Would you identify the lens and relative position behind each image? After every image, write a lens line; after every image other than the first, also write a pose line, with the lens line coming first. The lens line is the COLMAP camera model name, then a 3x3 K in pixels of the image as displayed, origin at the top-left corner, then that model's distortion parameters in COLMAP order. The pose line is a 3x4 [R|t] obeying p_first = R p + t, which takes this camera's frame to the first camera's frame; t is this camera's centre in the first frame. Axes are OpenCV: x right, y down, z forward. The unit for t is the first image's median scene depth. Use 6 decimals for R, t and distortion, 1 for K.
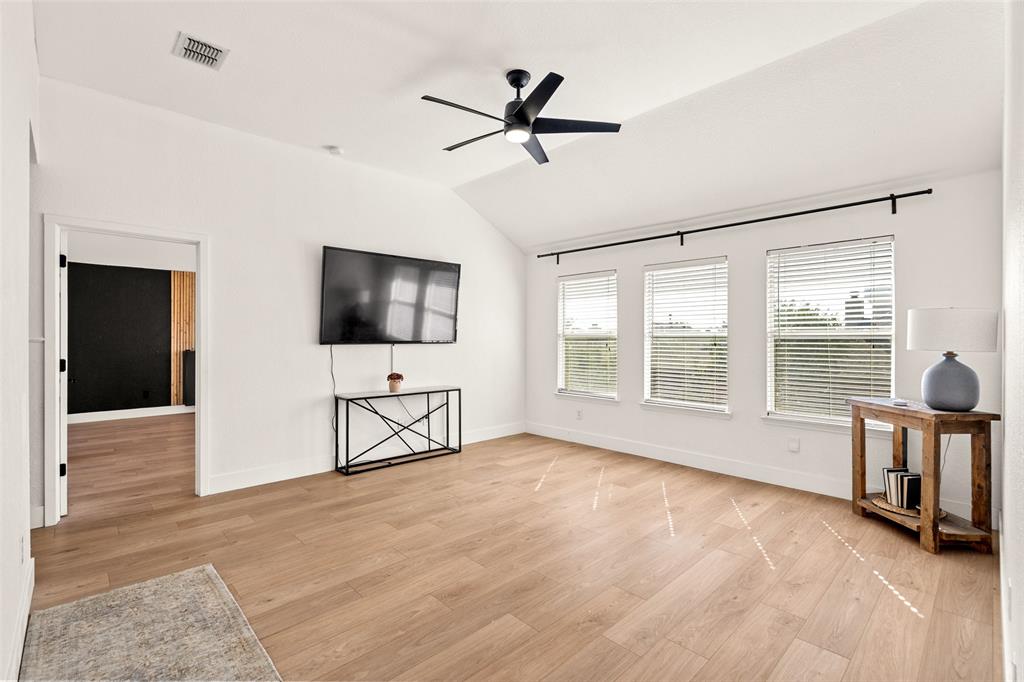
lens RADIAL K [[461.9, 0, 510.7], [0, 461.9, 341.5], [0, 0, 1]] dist [0.000309, -0.000216]
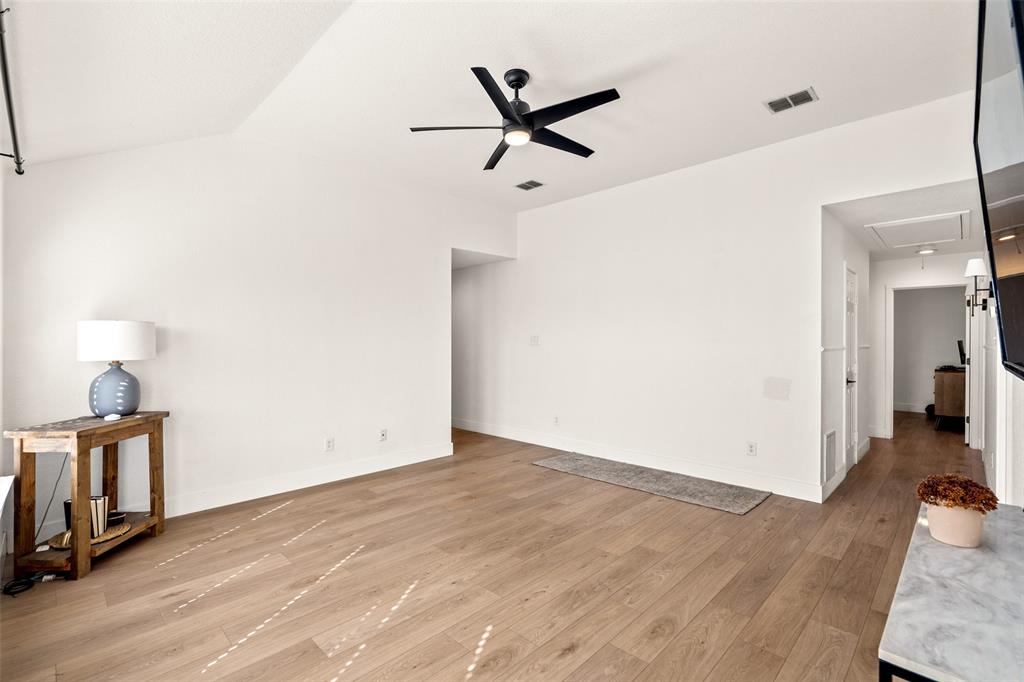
lens RADIAL K [[461.9, 0, 510.7], [0, 461.9, 341.5], [0, 0, 1]] dist [0.000309, -0.000216]
pose [[-0.999569, 0.000453, -0.029342, 0.056304], [0.000299, 0.999986, 0.005279, -0.027511], [0.029344, 0.005268, -0.999555, 1.961953]]
